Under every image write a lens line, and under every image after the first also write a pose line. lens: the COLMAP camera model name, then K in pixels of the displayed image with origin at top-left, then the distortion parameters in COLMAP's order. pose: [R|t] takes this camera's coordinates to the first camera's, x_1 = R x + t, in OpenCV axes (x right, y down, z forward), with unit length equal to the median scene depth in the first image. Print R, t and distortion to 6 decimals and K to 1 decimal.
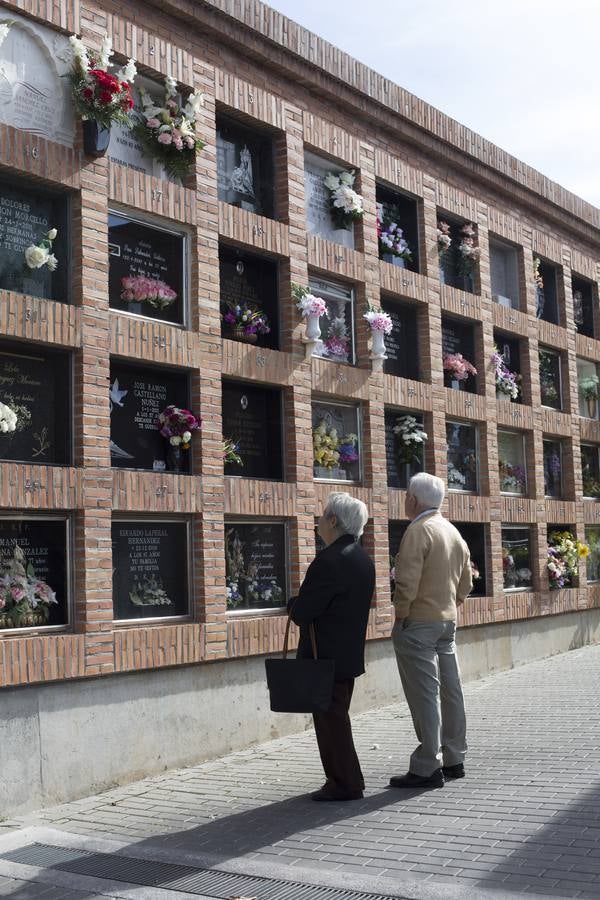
lens RADIAL K [[1202.2, 0, 300.0], [0, 1202.2, 450.0], [0, 0, 1]] dist [-0.103333, 0.000339]
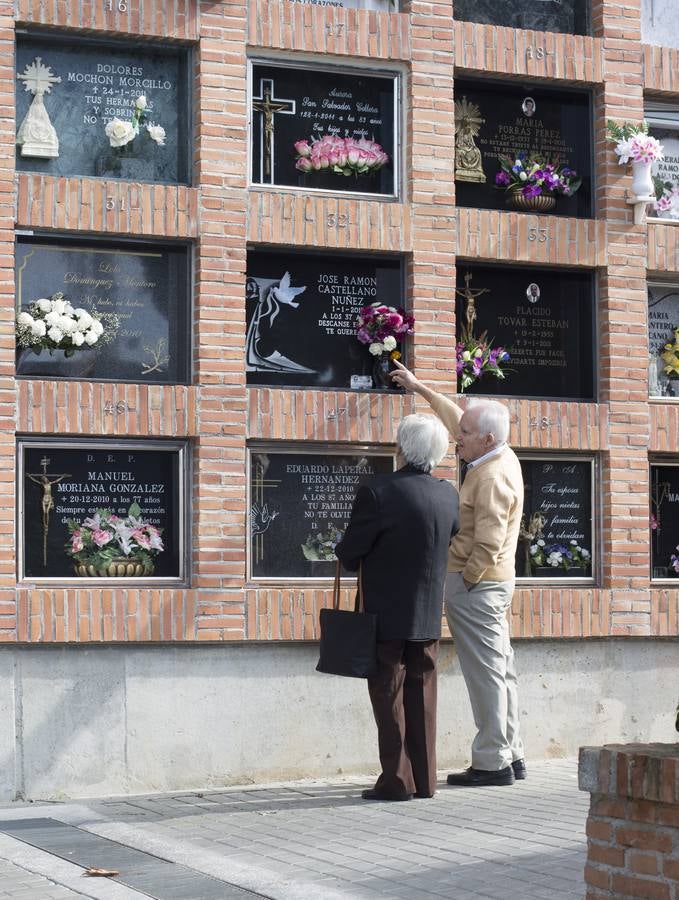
lens RADIAL K [[1974.5, 0, 339.5], [0, 1974.5, 450.0], [0, 0, 1]] dist [-0.083600, -0.363294]
pose [[0.856498, -0.016470, -0.515887, 0.523745], [0.030887, 0.999335, 0.019377, 0.031640], [0.515225, -0.032531, 0.856438, -0.085294]]
